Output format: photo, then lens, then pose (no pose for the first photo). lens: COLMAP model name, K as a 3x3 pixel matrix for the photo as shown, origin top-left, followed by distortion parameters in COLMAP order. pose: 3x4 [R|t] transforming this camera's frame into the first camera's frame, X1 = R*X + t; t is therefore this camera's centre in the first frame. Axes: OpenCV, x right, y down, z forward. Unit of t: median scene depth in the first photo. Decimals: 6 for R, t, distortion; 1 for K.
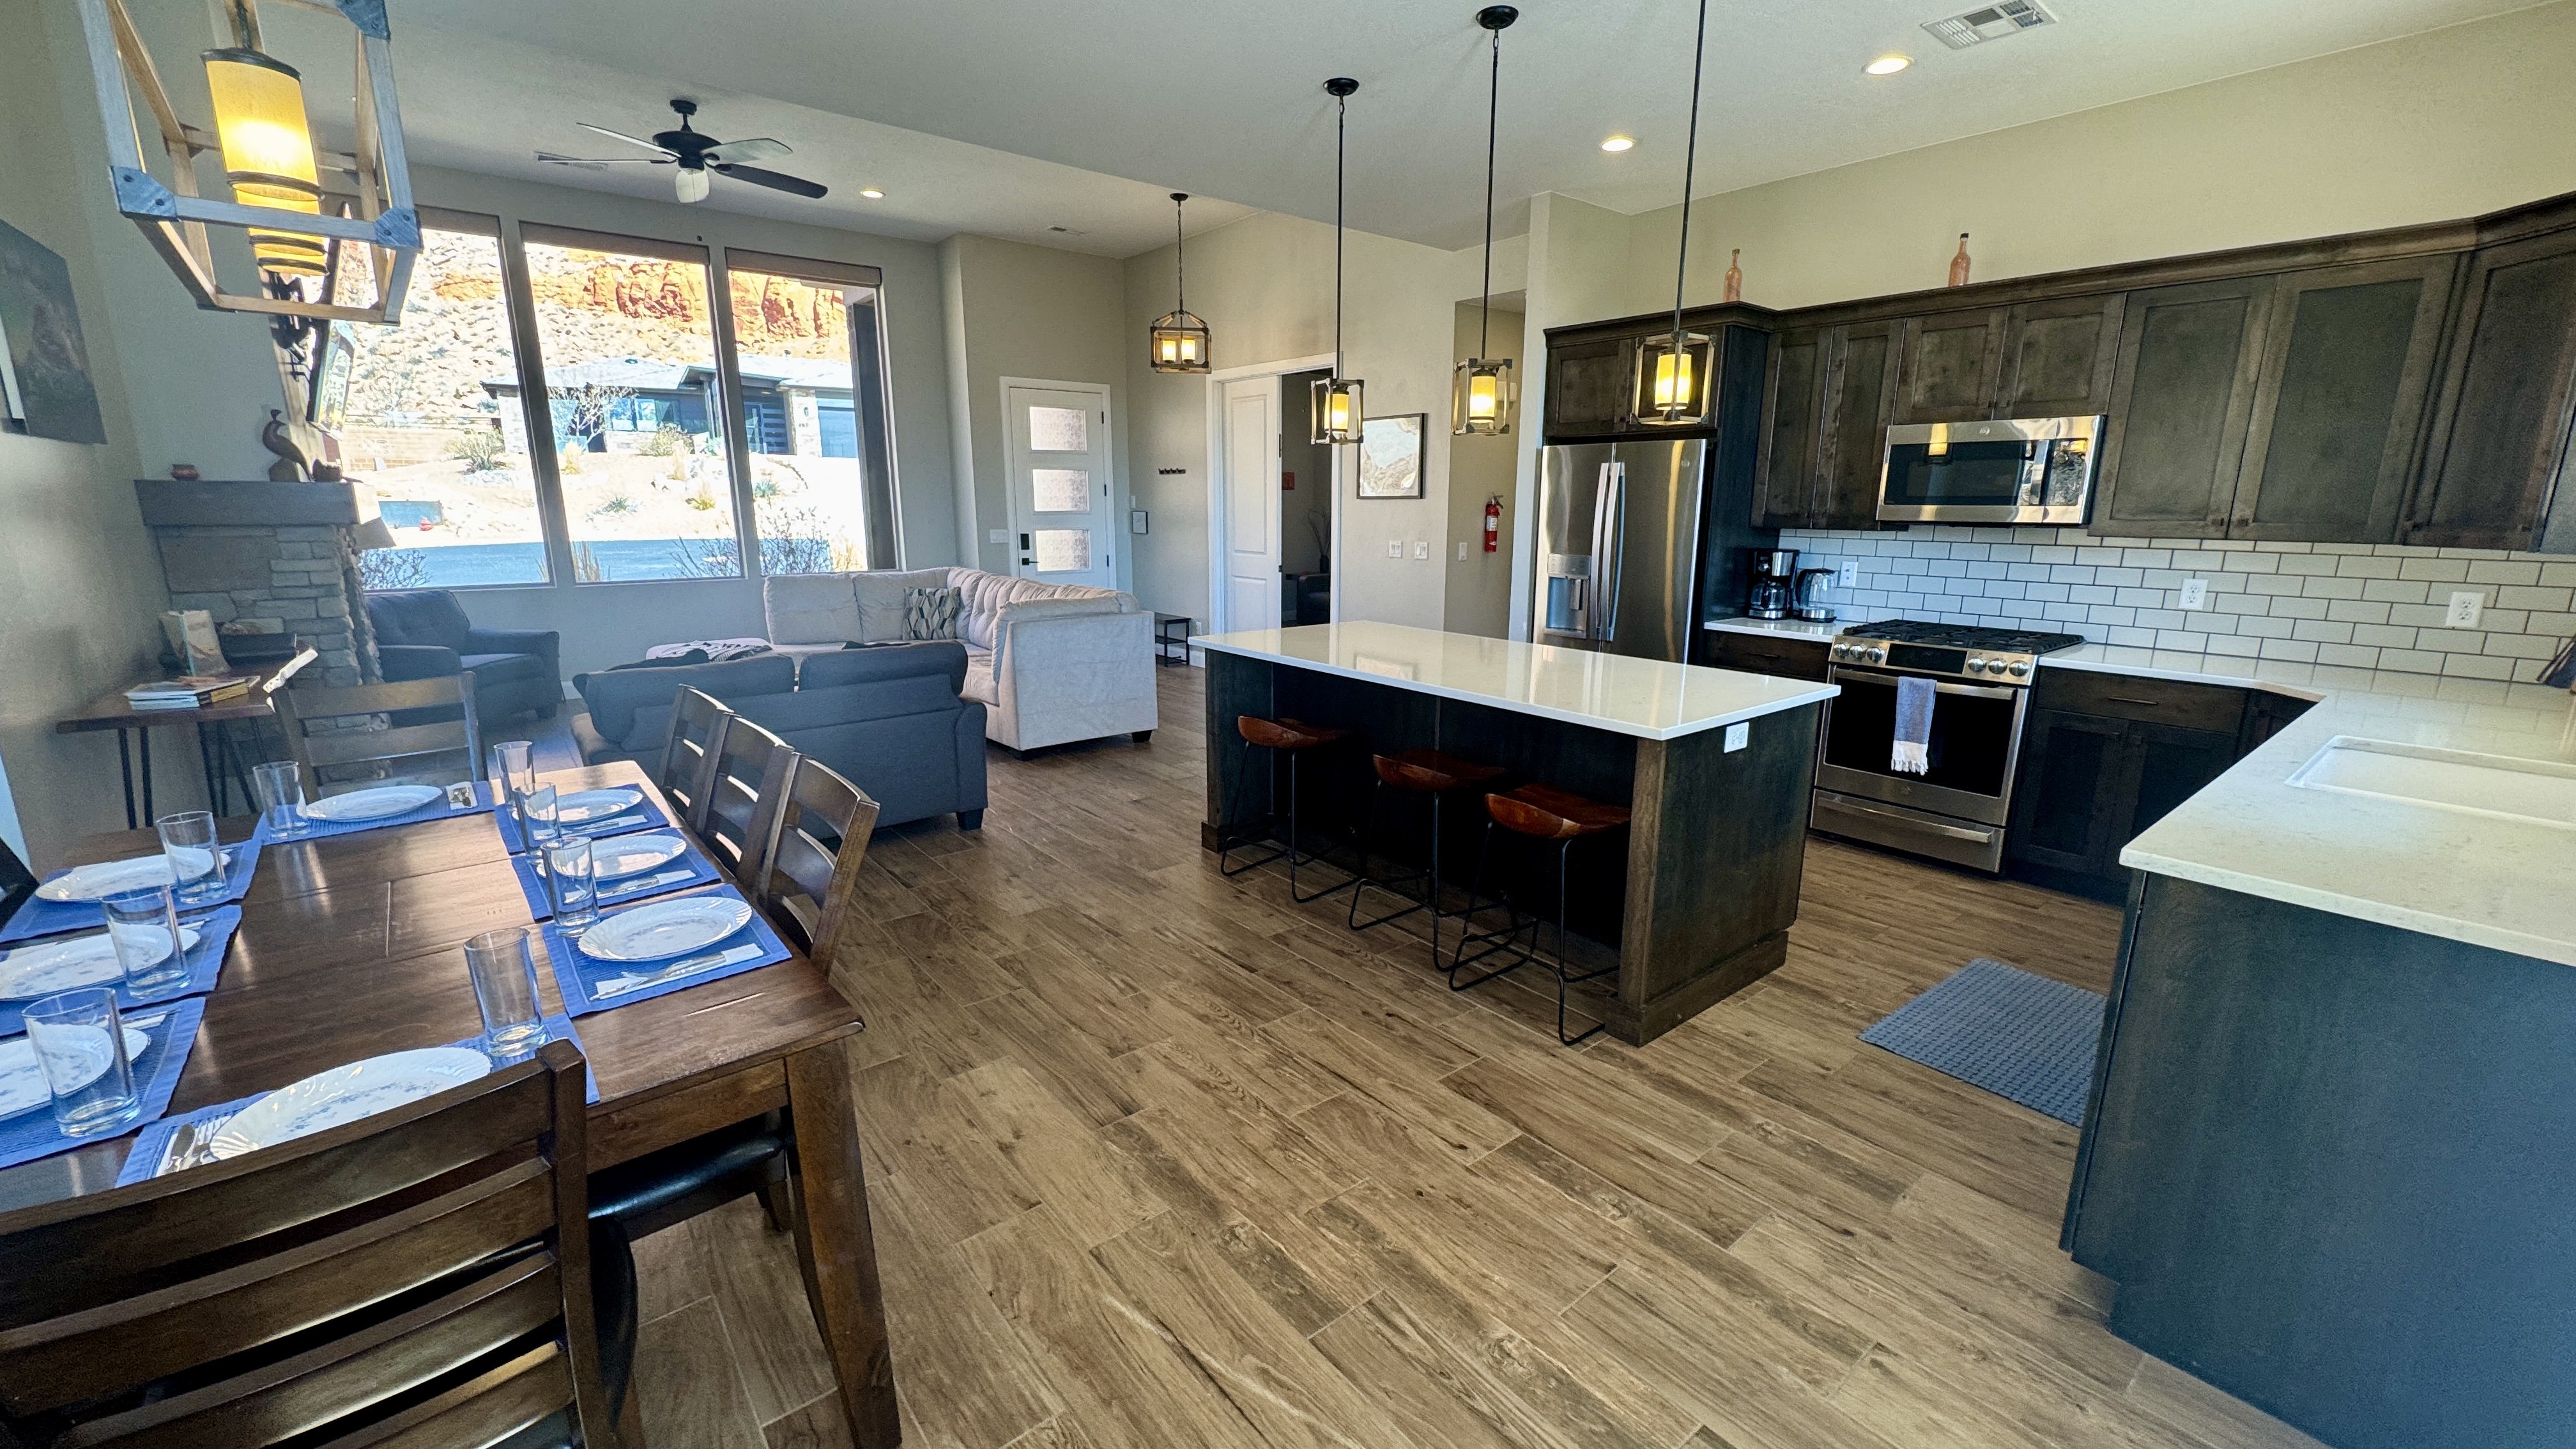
lens RADIAL K [[1023.8, 0, 1290.4], [0, 1023.8, 723.4], [0, 0, 1]] dist [-0.003572, 0.000408]
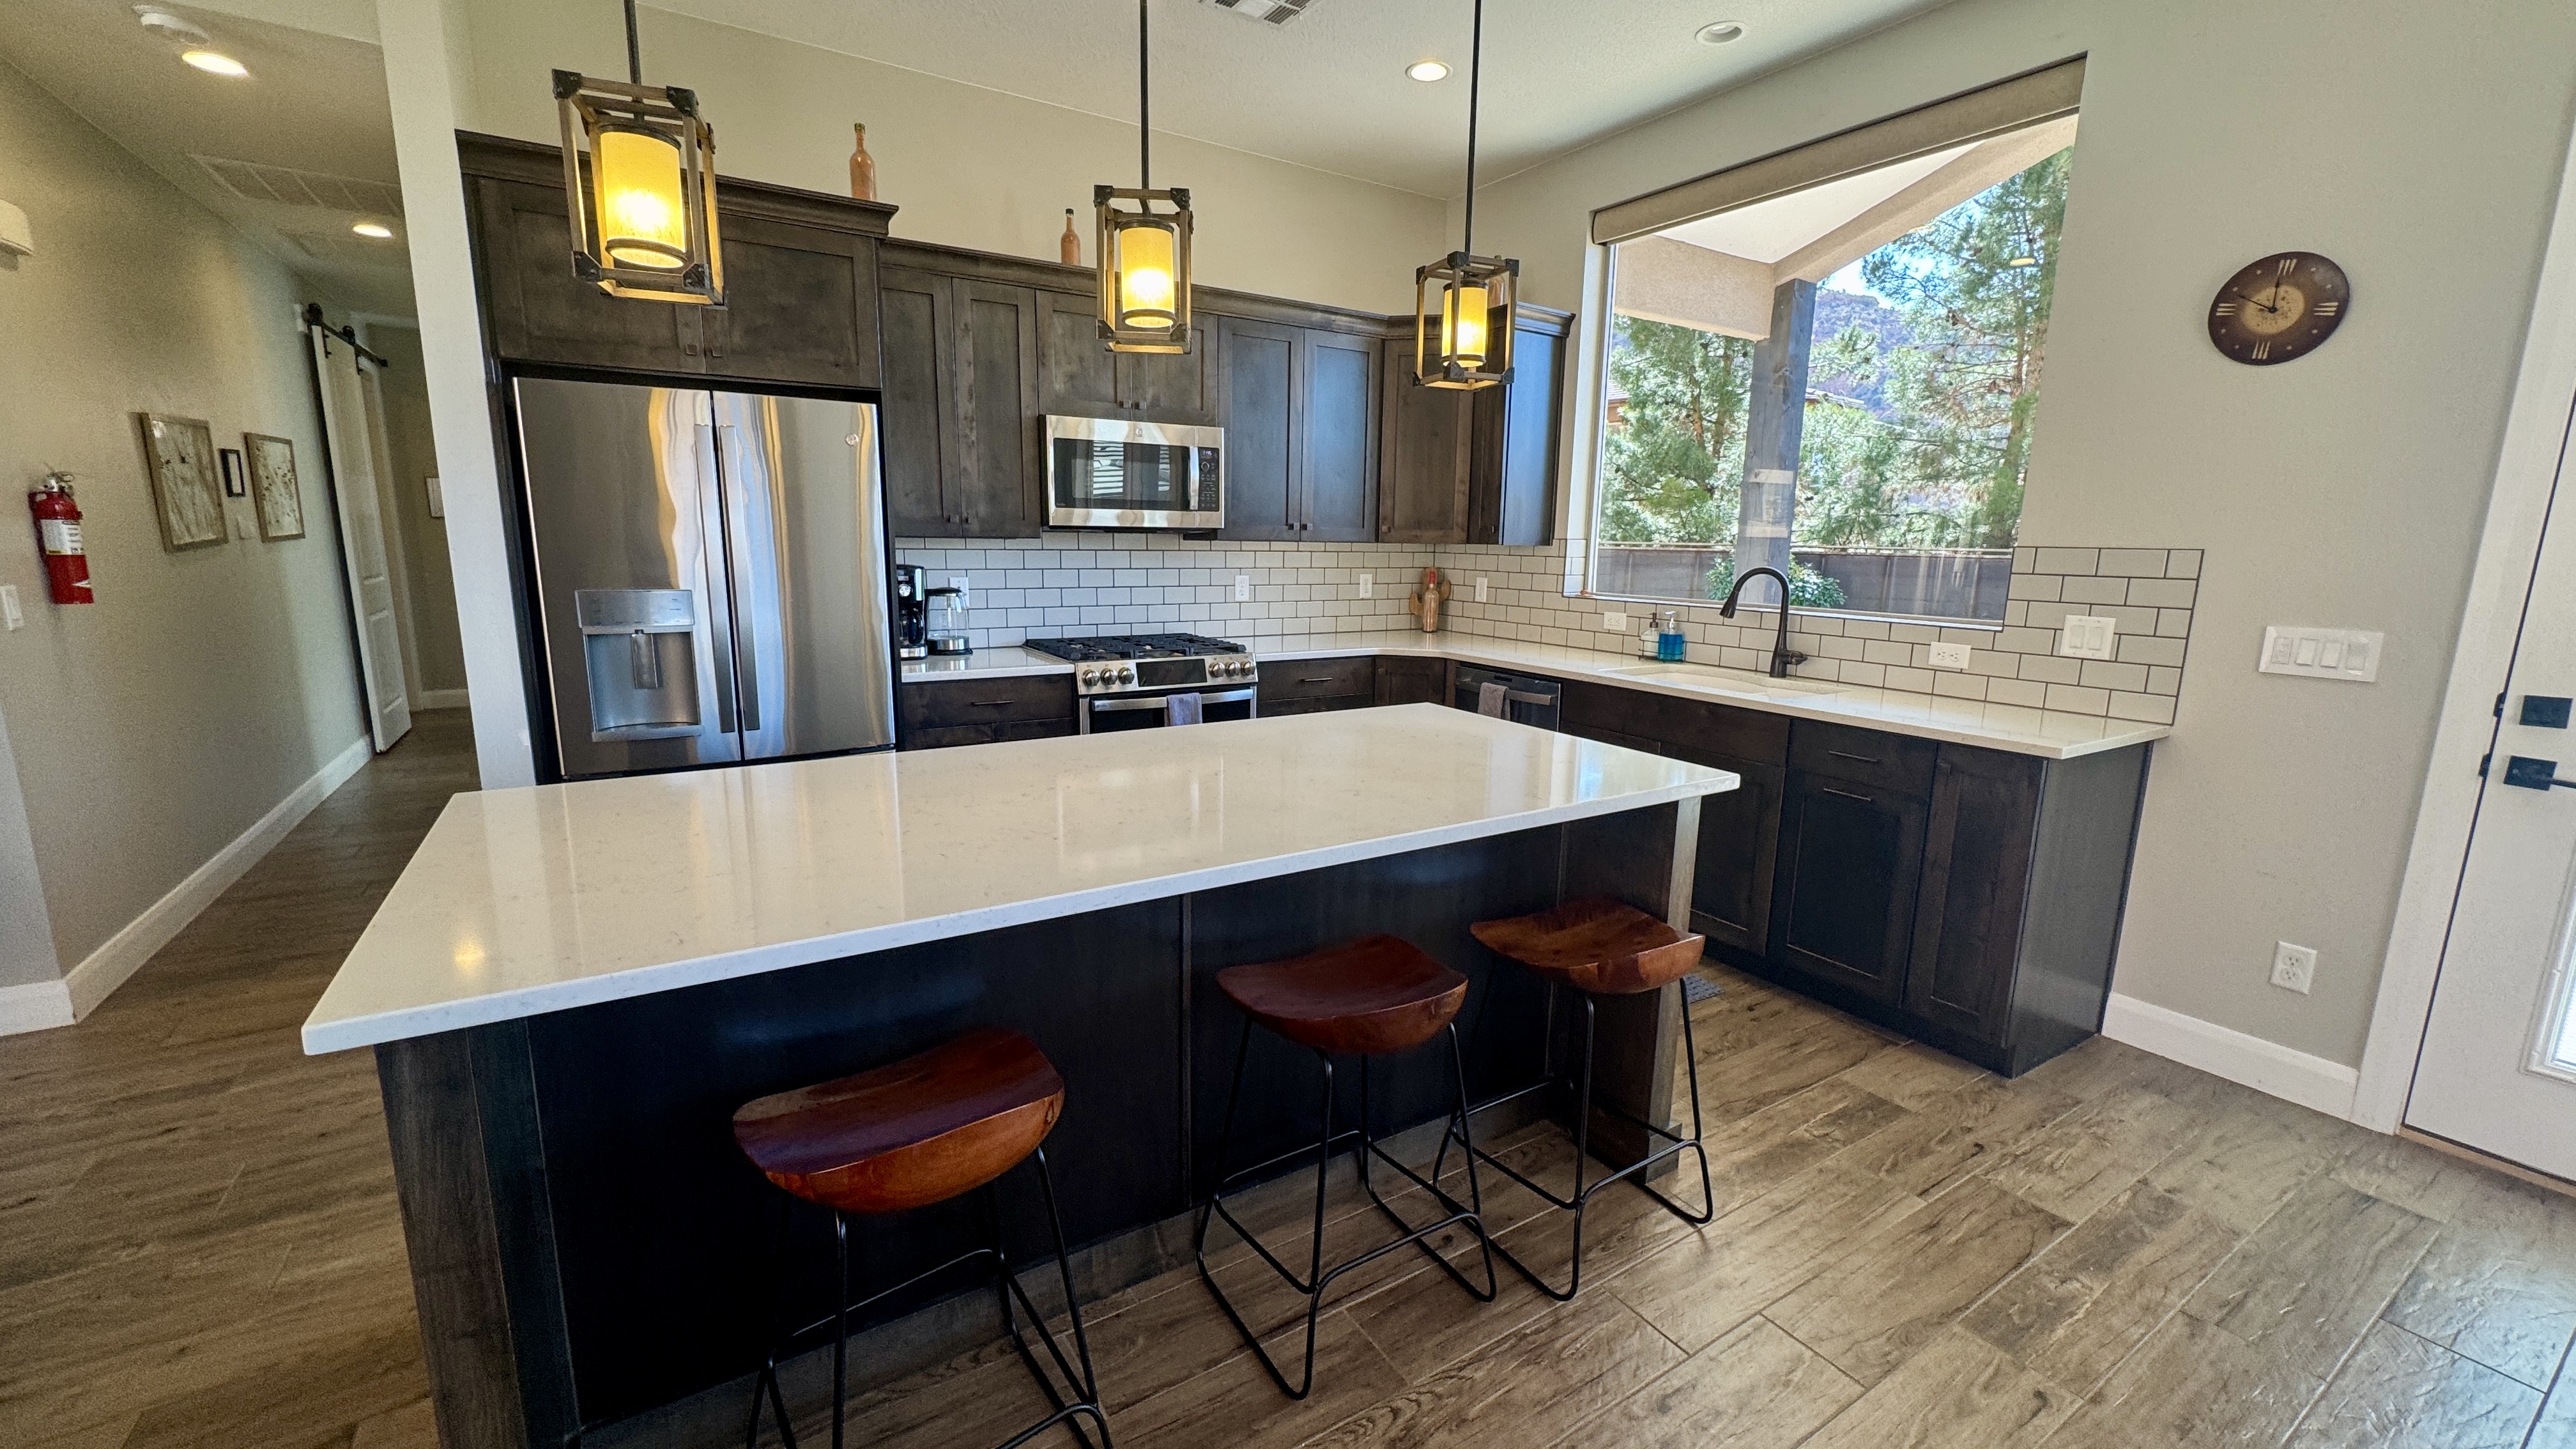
lens RADIAL K [[1023.8, 0, 1282.8], [0, 1023.8, 726.4], [0, 0, 1]] dist [-0.003572, 0.000408]
pose [[0.121341, -0.185158, 0.975189, -0.157061], [0.199102, 0.967021, 0.158833, -0.078714], [-0.972438, 0.174889, 0.154205, 0.417347]]
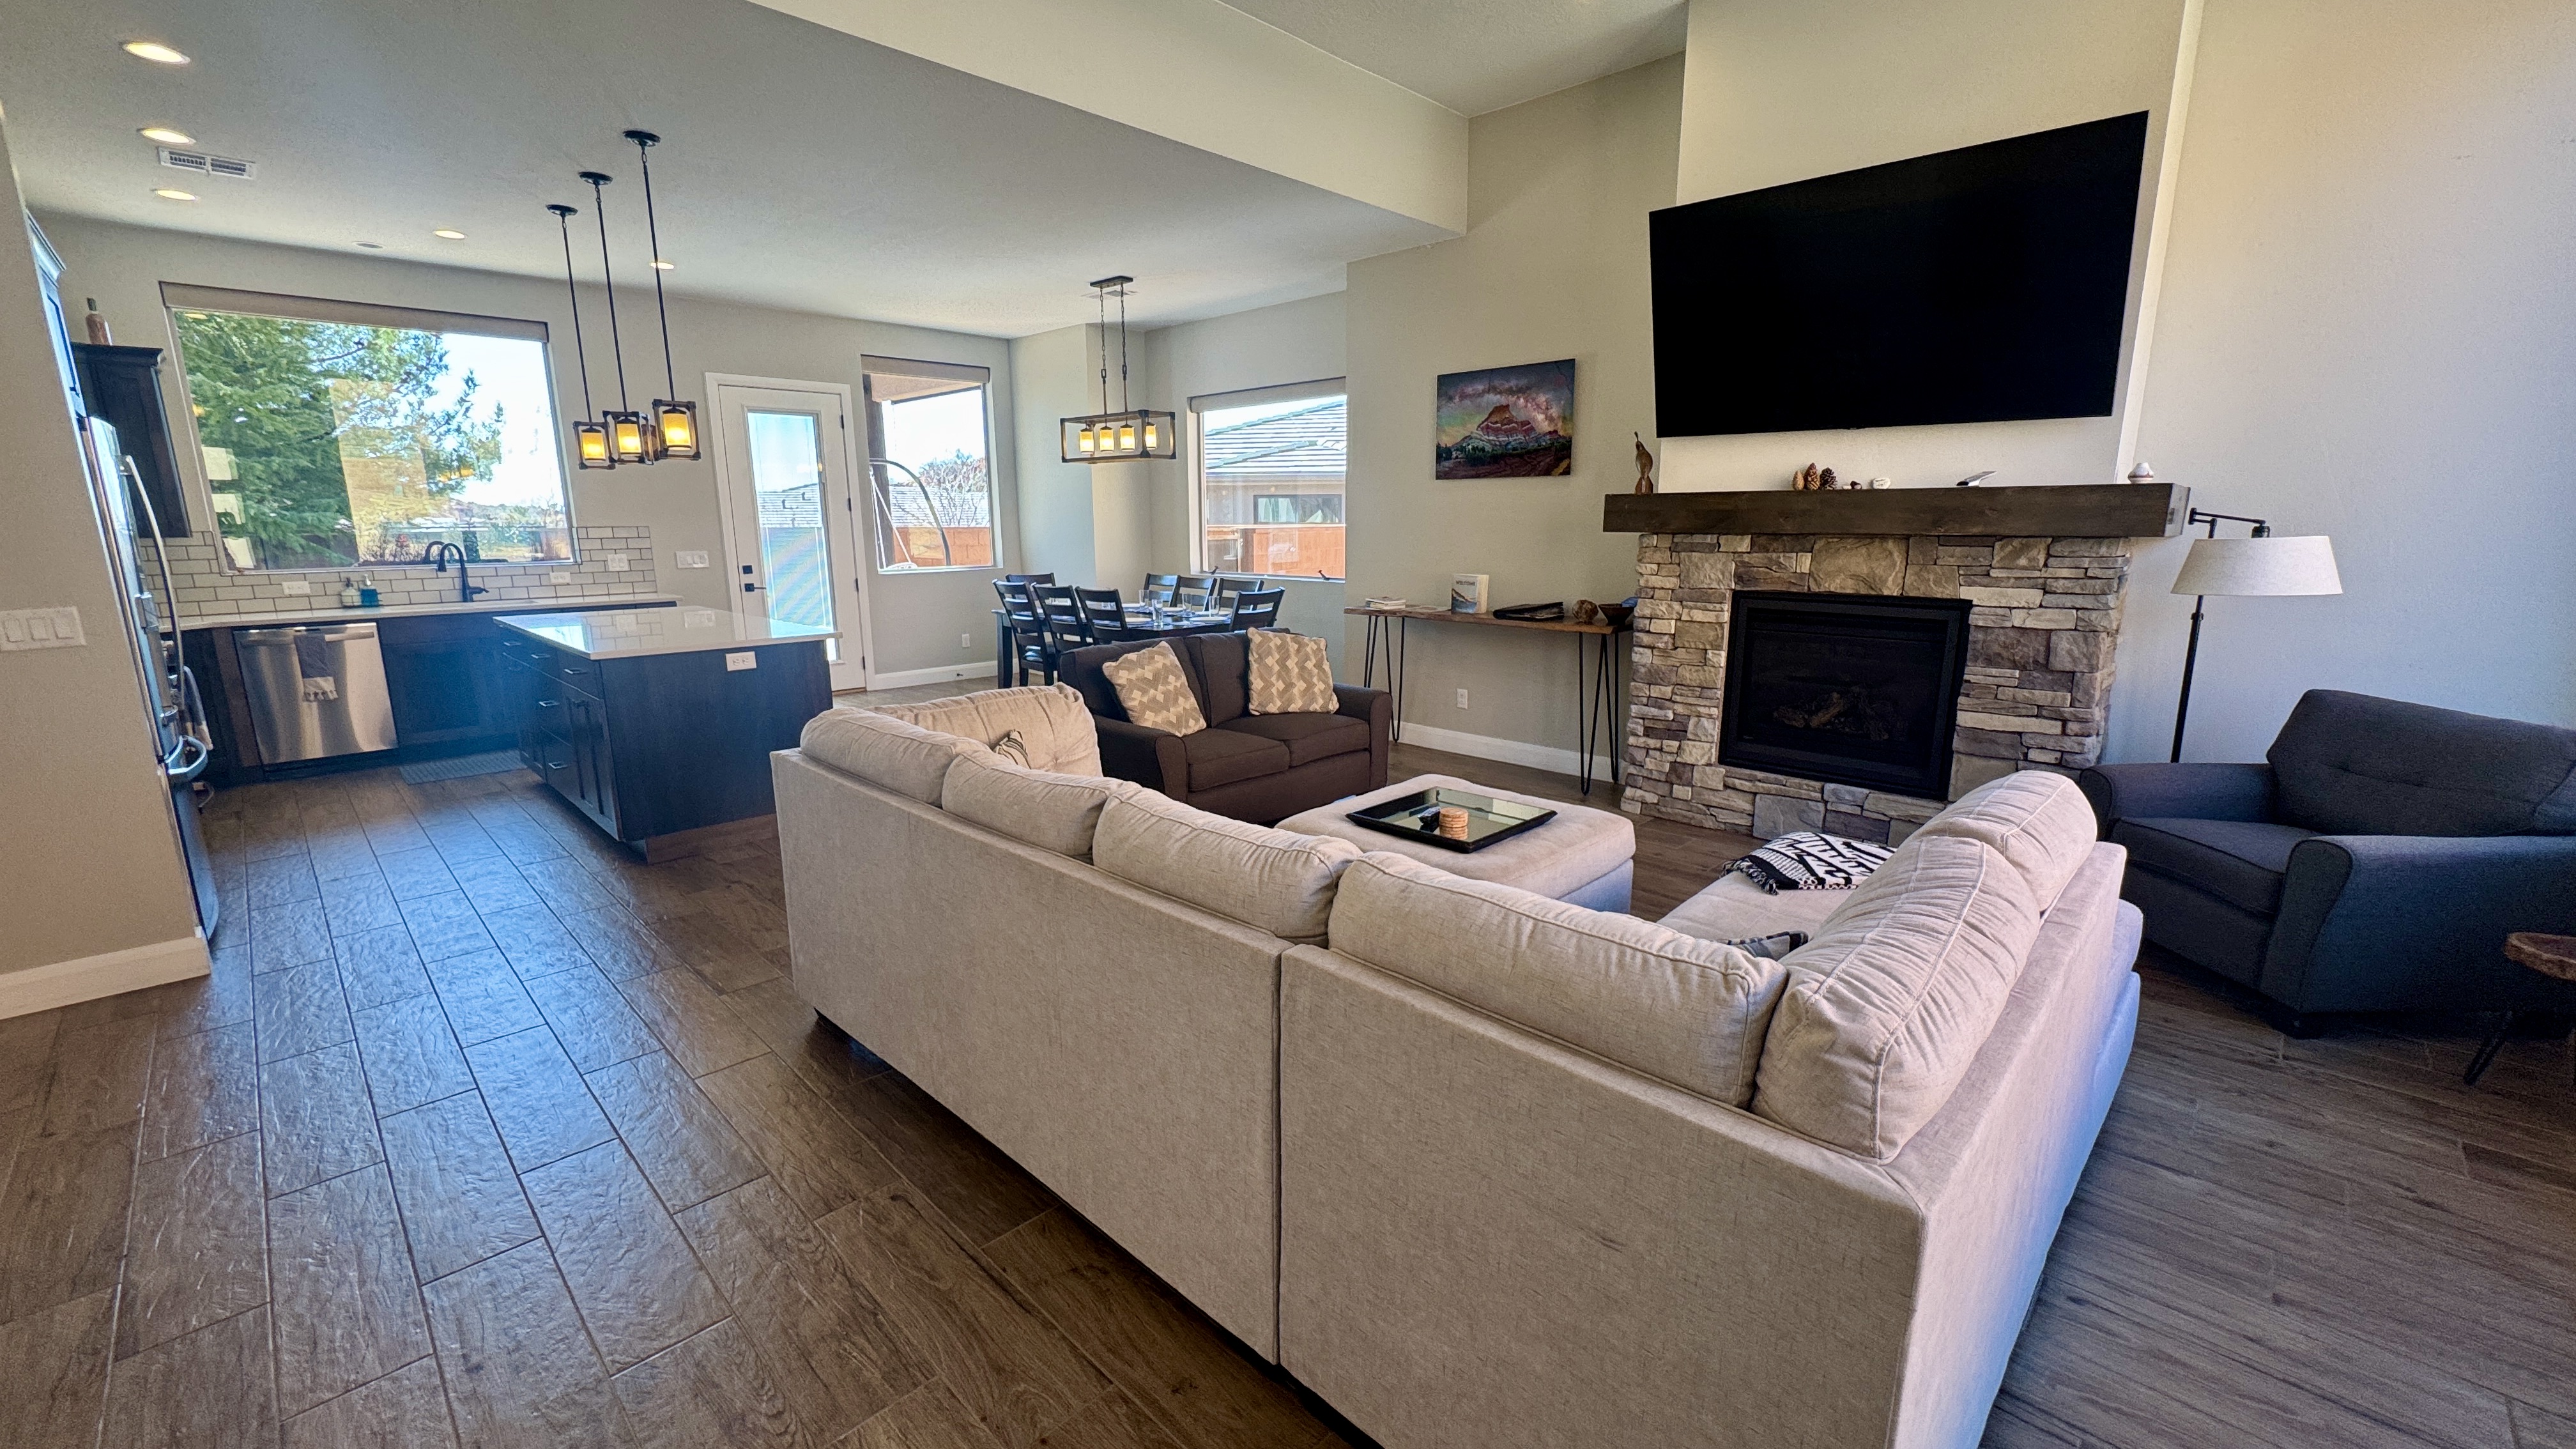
lens RADIAL K [[1023.8, 0, 1292.7], [0, 1023.8, 724.0], [0, 0, 1]] dist [-0.003572, 0.000408]
pose [[-0.993231, 0.023427, -0.113771, -0.258159], [-0.024753, 0.914264, 0.404361, -0.257465], [0.113490, 0.404440, -0.907496, 1.188643]]
